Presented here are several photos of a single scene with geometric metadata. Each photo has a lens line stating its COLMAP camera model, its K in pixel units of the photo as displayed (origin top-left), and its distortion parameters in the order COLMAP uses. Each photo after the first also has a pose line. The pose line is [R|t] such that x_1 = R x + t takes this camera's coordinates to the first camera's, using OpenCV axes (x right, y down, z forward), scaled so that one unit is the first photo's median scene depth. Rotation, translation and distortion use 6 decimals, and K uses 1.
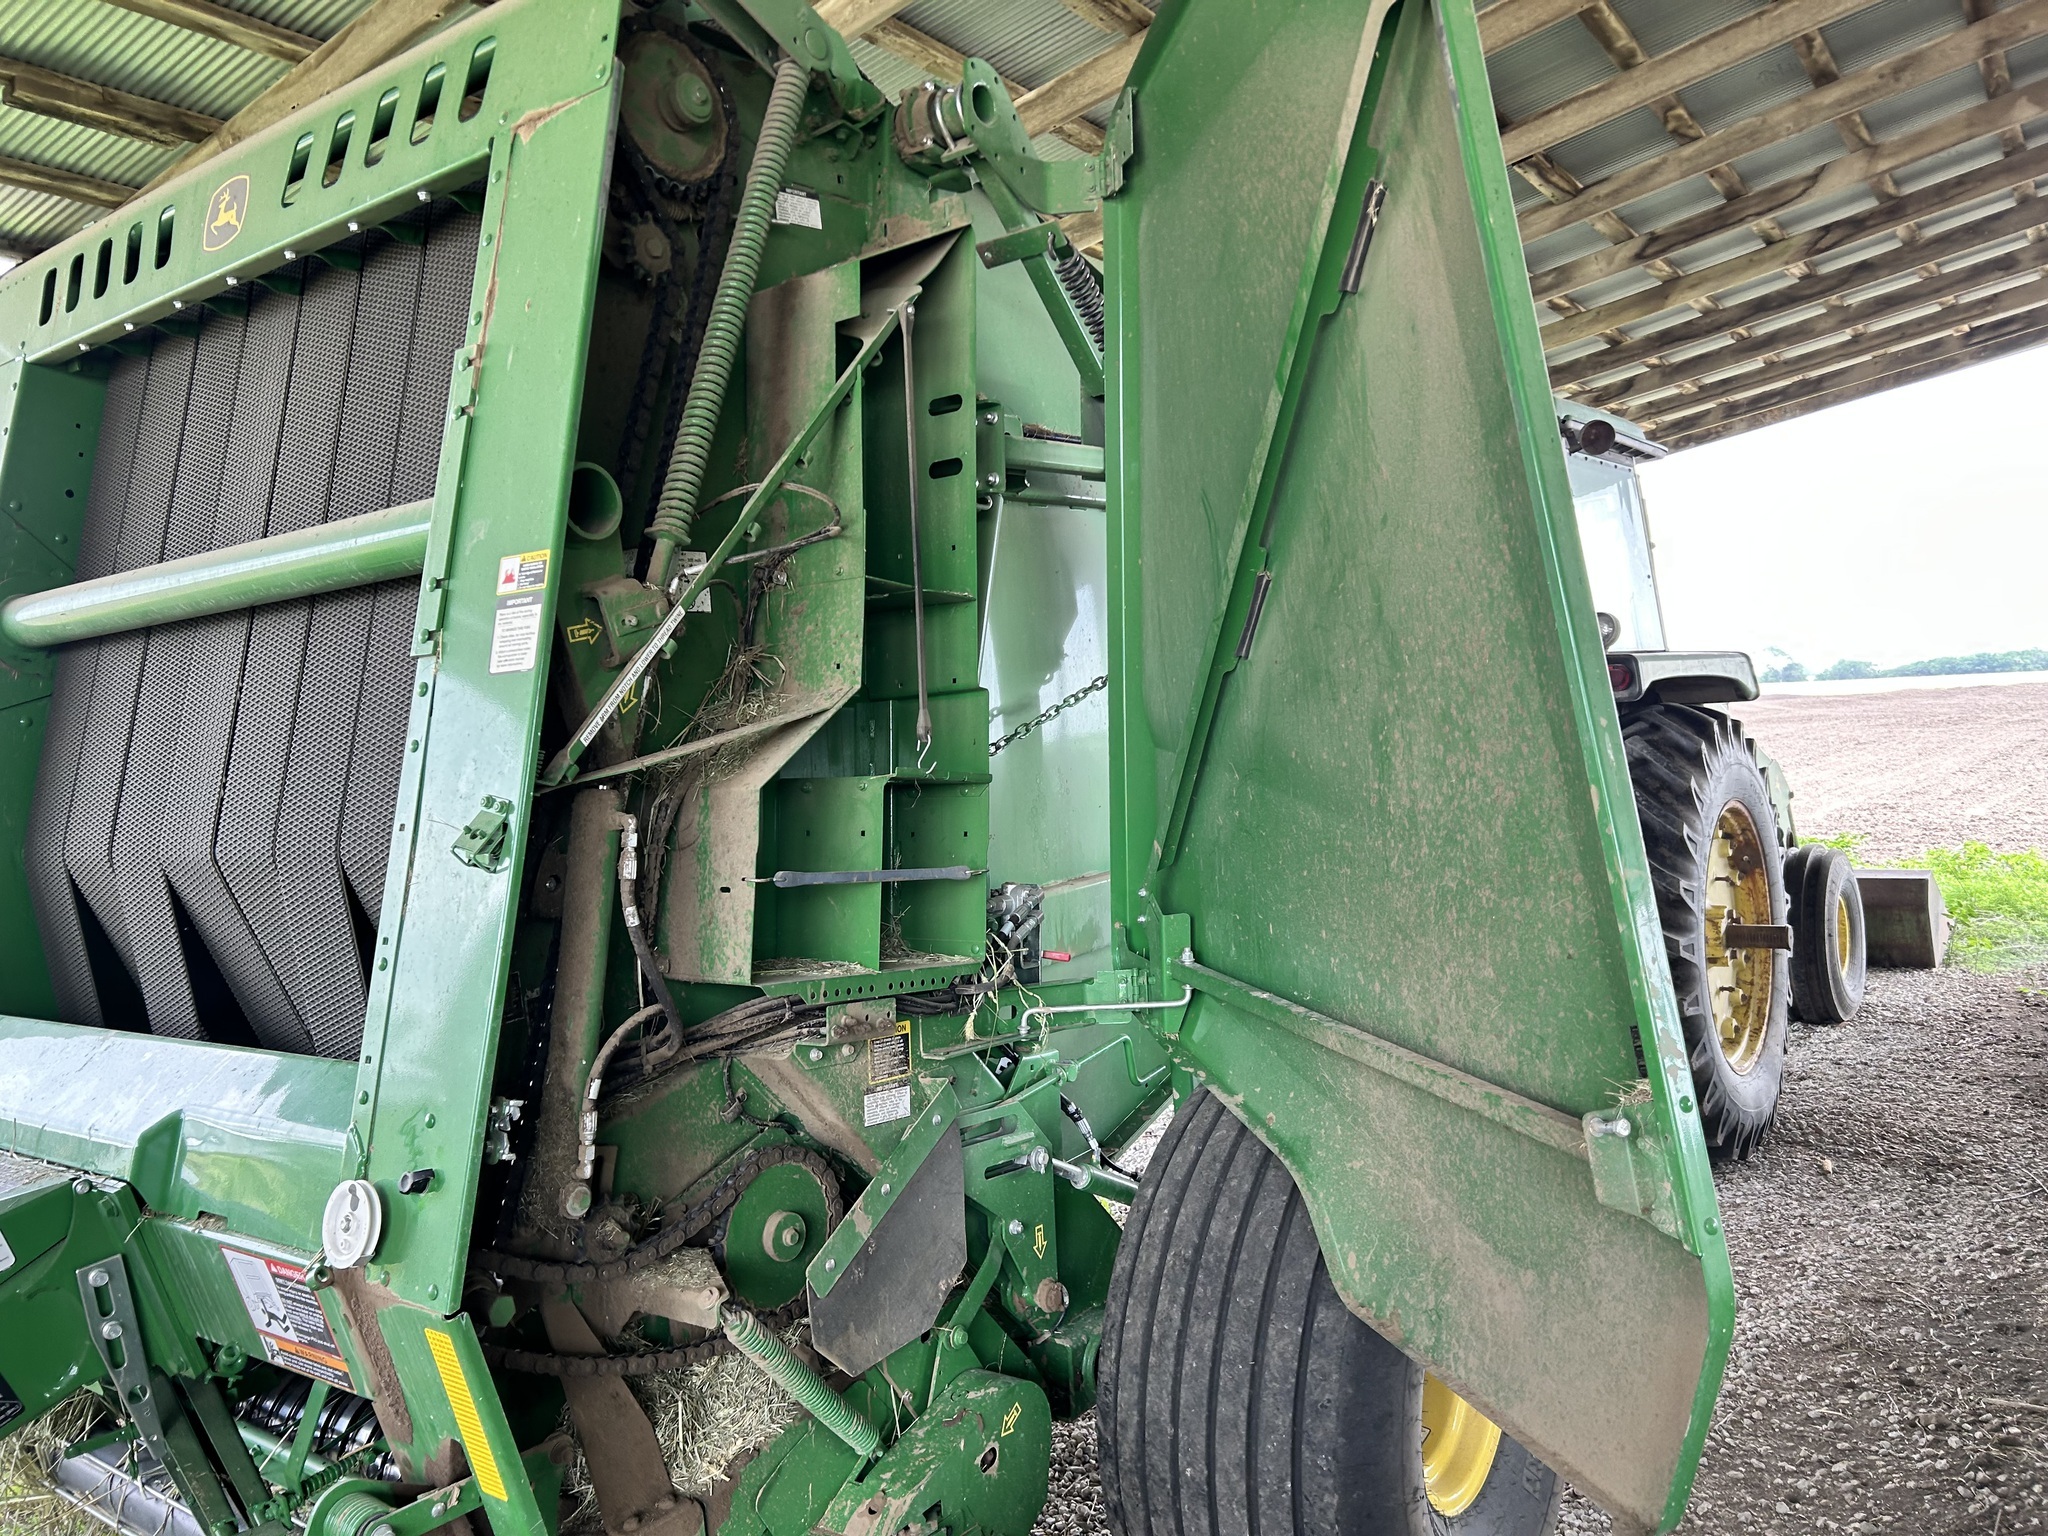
lens RADIAL K [[1594.6, 0, 1024.0], [0, 1594.6, 768.0], [0, 0, 1]] dist [0.081842, -0.089706]
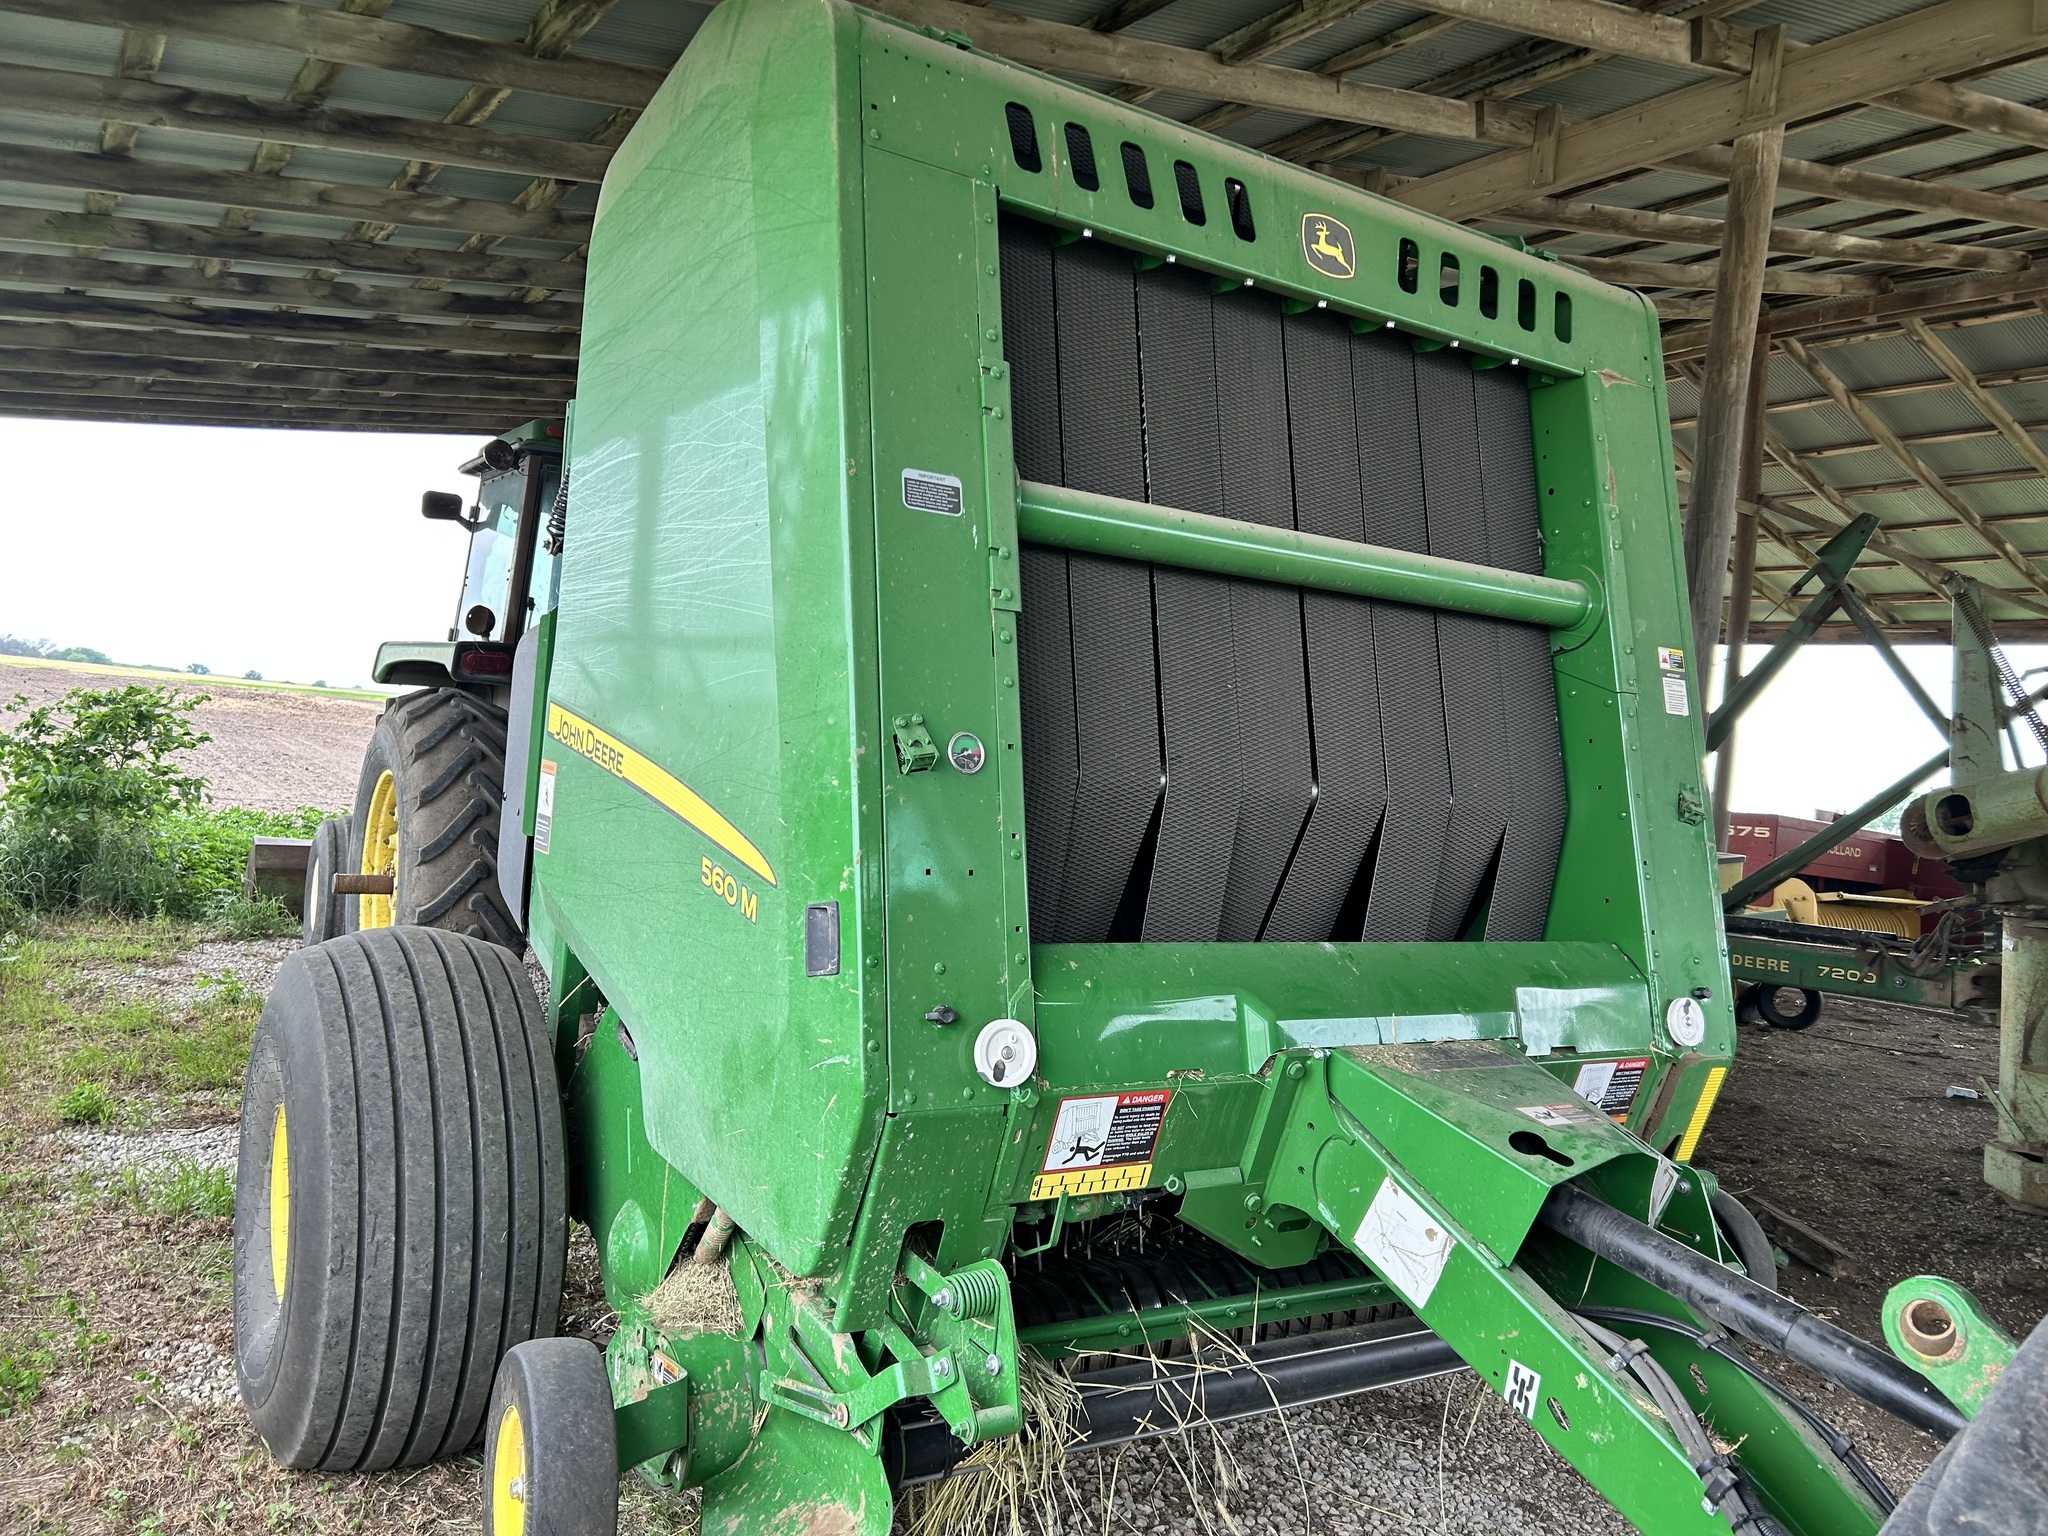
lens RADIAL K [[1609.6, 0, 1022.2], [0, 1609.6, 735.9], [0, 0, 1]] dist [0.085740, -0.091021]
pose [[0.285593, 0.065740, 0.956094, -1.142557], [-0.091525, 0.994955, -0.041073, 0.053601], [-0.953970, -0.075776, 0.290169, 0.583485]]
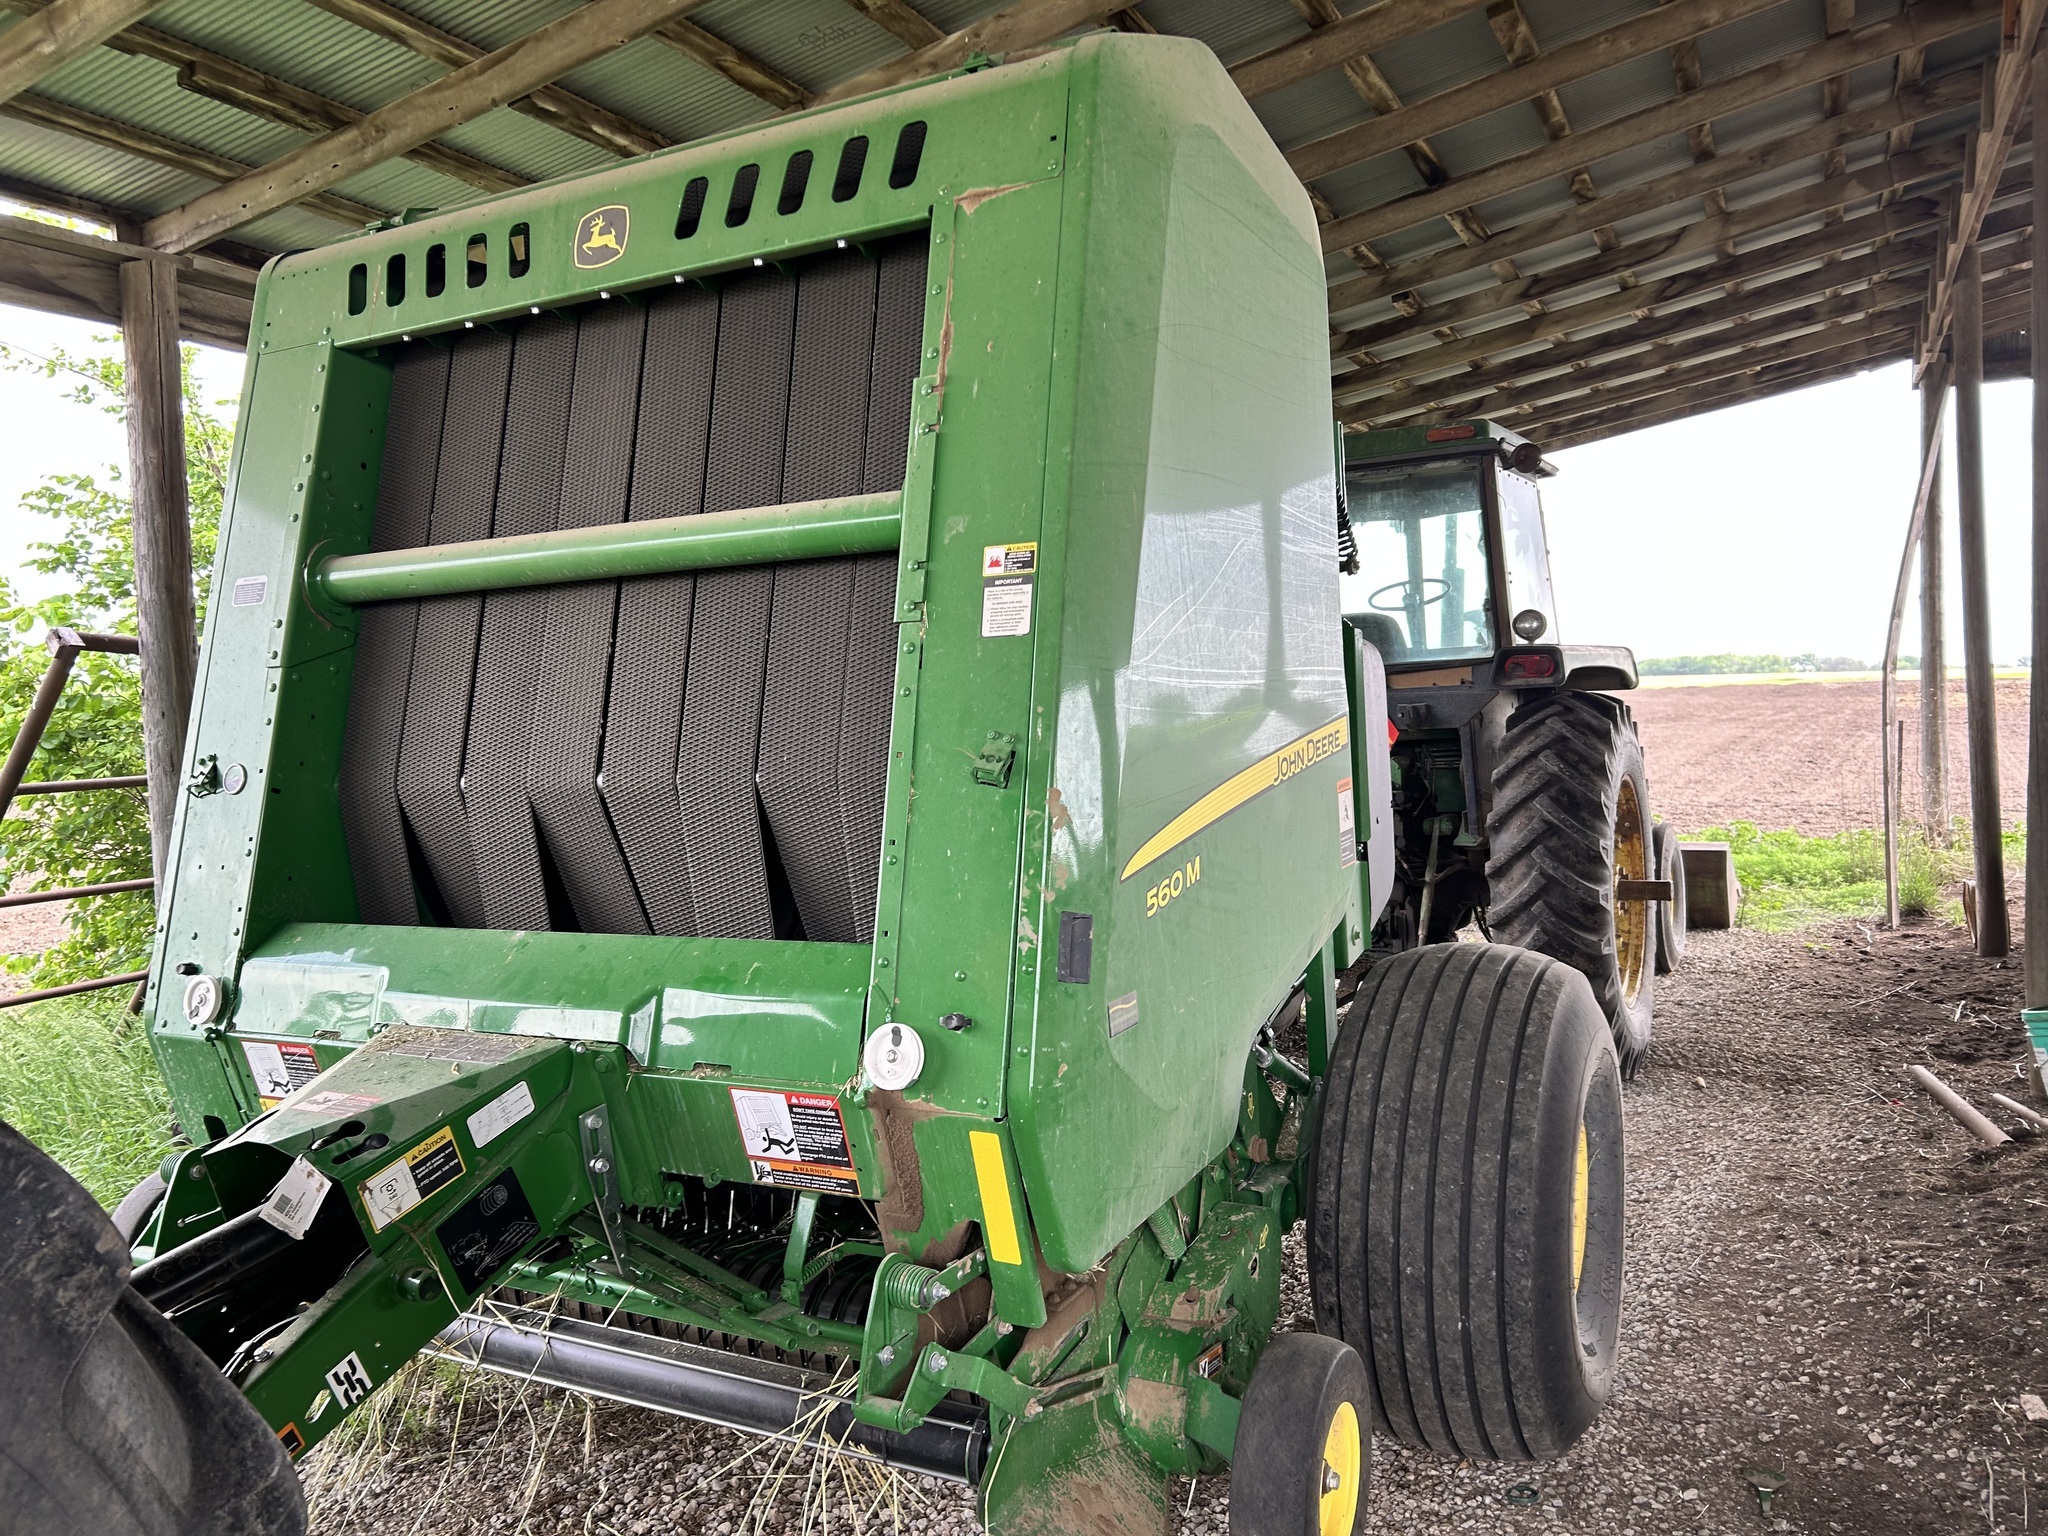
lens RADIAL K [[1594.6, 0, 1024.0], [0, 1594.6, 768.0], [0, 0, 1]] dist [0.081842, -0.089706]
pose [[0.989463, 0.013721, 0.144137, -0.243314], [-0.015269, 0.999837, 0.009643, 0.017039], [-0.143981, -0.011742, 0.989511, -0.138627]]
